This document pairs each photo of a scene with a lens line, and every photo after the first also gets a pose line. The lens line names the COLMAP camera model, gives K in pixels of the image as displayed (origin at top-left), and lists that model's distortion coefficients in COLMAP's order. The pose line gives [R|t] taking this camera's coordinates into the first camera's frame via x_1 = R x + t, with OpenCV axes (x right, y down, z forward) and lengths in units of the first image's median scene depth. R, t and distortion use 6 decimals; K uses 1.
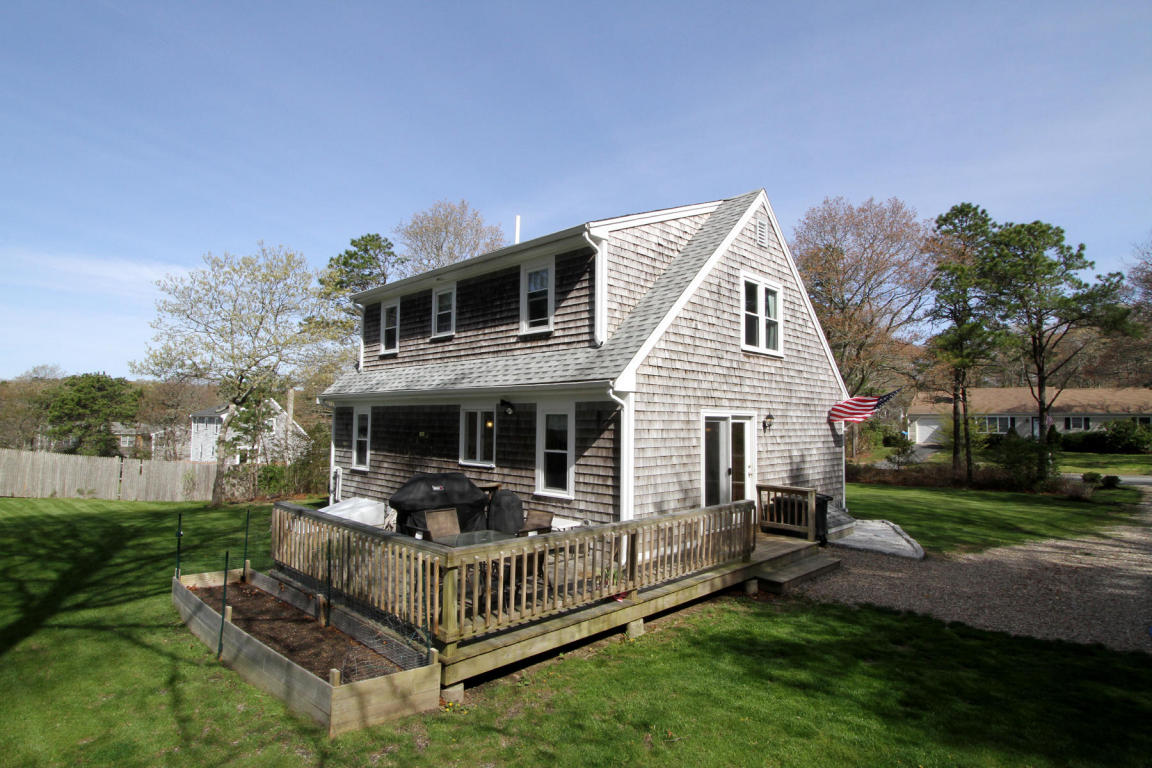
lens RADIAL K [[615.6, 0, 574.6], [0, 615.6, 386.0], [0, 0, 1]] dist [-0.047844, 0.003606]
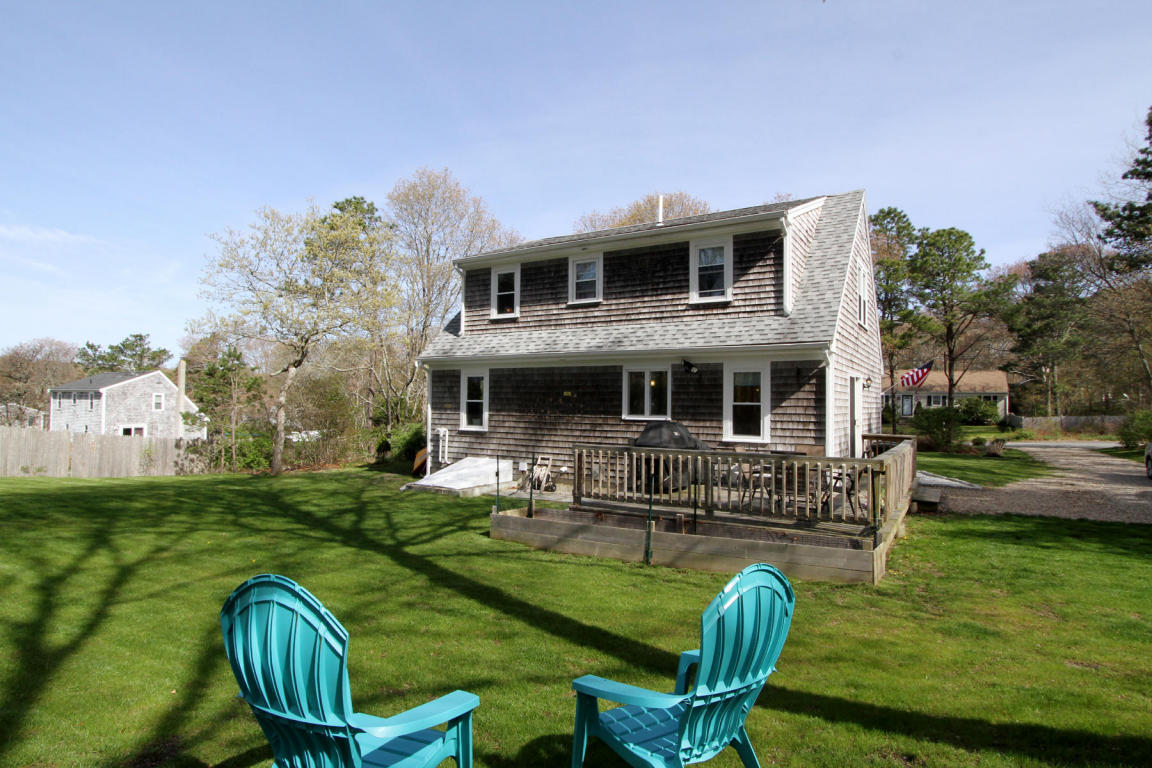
lens RADIAL K [[615.6, 0, 585.6], [0, 615.6, 390.6], [0, 0, 1]] dist [-0.047844, 0.003606]
pose [[0.974627, 0.005989, 0.223757, -0.514200], [-0.014998, 0.999143, 0.038585, 0.035167], [-0.223334, -0.040962, 0.973881, -0.061627]]
